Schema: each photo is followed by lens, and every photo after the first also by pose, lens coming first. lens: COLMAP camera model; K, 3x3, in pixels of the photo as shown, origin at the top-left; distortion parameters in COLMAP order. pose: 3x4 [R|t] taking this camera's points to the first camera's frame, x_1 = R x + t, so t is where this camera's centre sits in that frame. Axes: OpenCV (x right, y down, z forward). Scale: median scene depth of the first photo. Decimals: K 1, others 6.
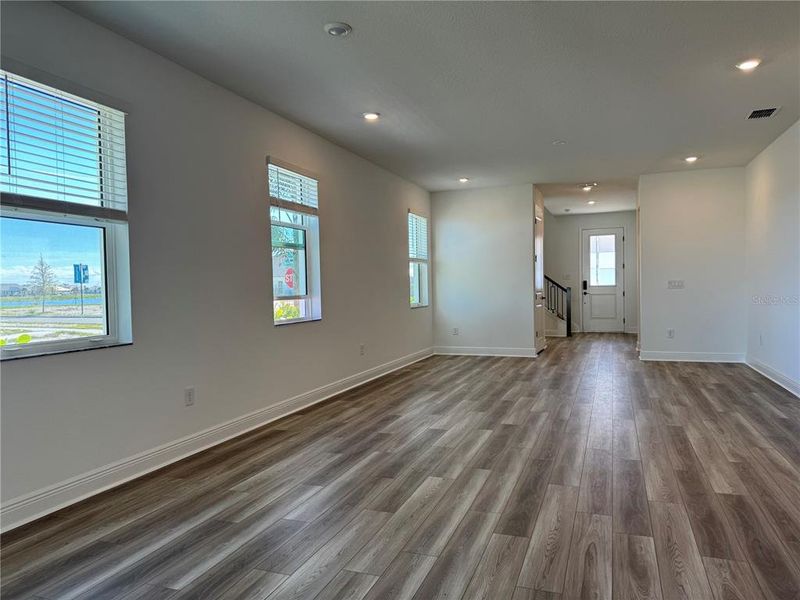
lens RADIAL K [[568.6, 0, 403.6], [0, 568.6, 298.5], [0, 0, 1]] dist [0.057523, -0.026350]
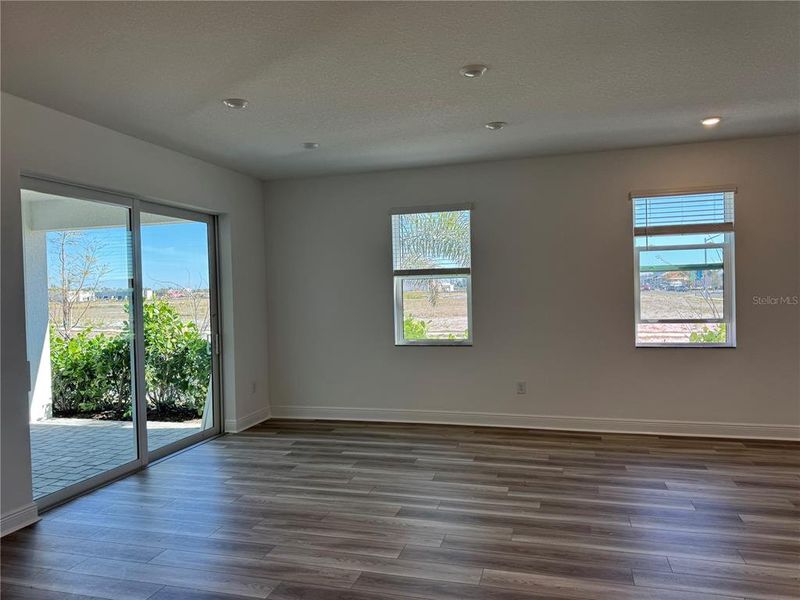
lens RADIAL K [[568.6, 0, 405.2], [0, 568.6, 300.9], [0, 0, 1]] dist [0.057523, -0.026350]
pose [[0.059622, 0.032768, -0.997683, 1.055215], [-0.002036, 0.999463, 0.032705, -0.095024], [0.998219, 0.000081, 0.059657, 0.639057]]
